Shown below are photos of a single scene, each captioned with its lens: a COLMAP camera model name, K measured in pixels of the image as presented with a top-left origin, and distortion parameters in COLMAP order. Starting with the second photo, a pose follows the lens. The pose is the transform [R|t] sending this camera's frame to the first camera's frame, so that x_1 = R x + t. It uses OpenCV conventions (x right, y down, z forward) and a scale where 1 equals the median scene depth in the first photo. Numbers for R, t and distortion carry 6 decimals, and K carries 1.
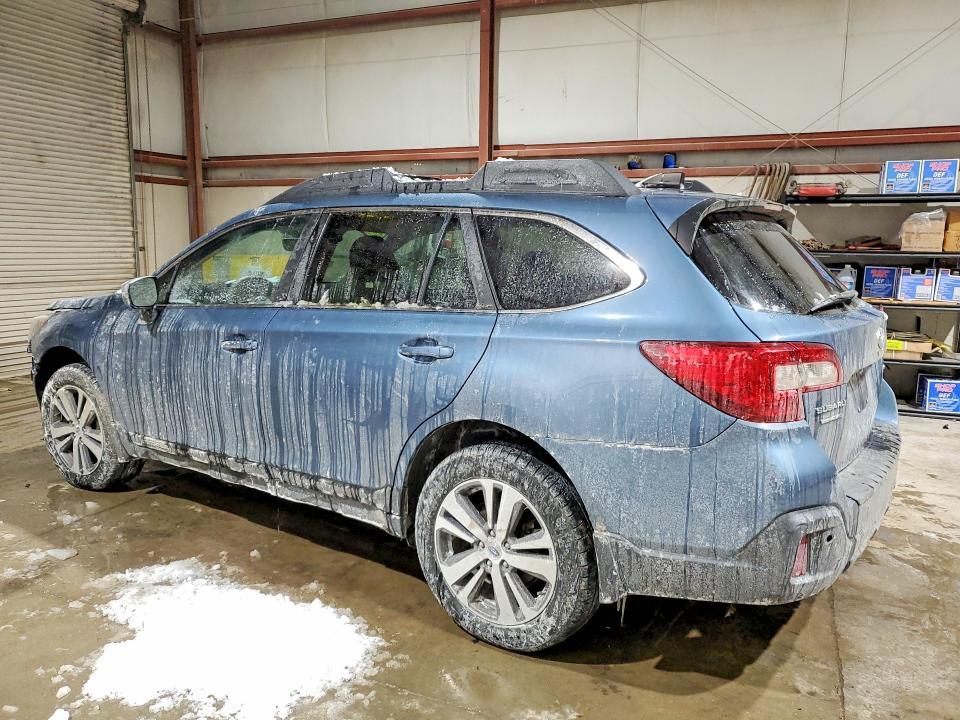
lens RADIAL K [[766.0, 0, 480.0], [0, 766.0, 360.0], [0, 0, 1]] dist [0.033210, 0.002188]
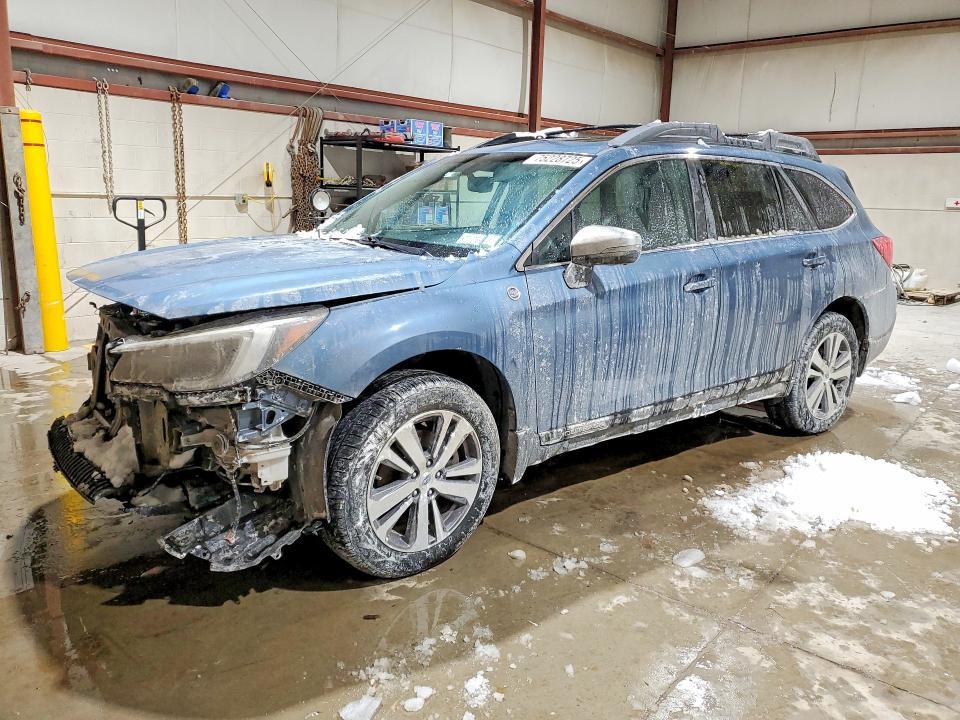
lens RADIAL K [[744.9, 0, 478.2], [0, 744.9, 340.3], [0, 0, 1]] dist [0.106320, -0.172253]
pose [[0.265785, -0.190064, 0.945111, -1.228701], [0.123641, 0.978996, 0.162108, -0.132740], [-0.956071, 0.073768, 0.283702, 0.897069]]
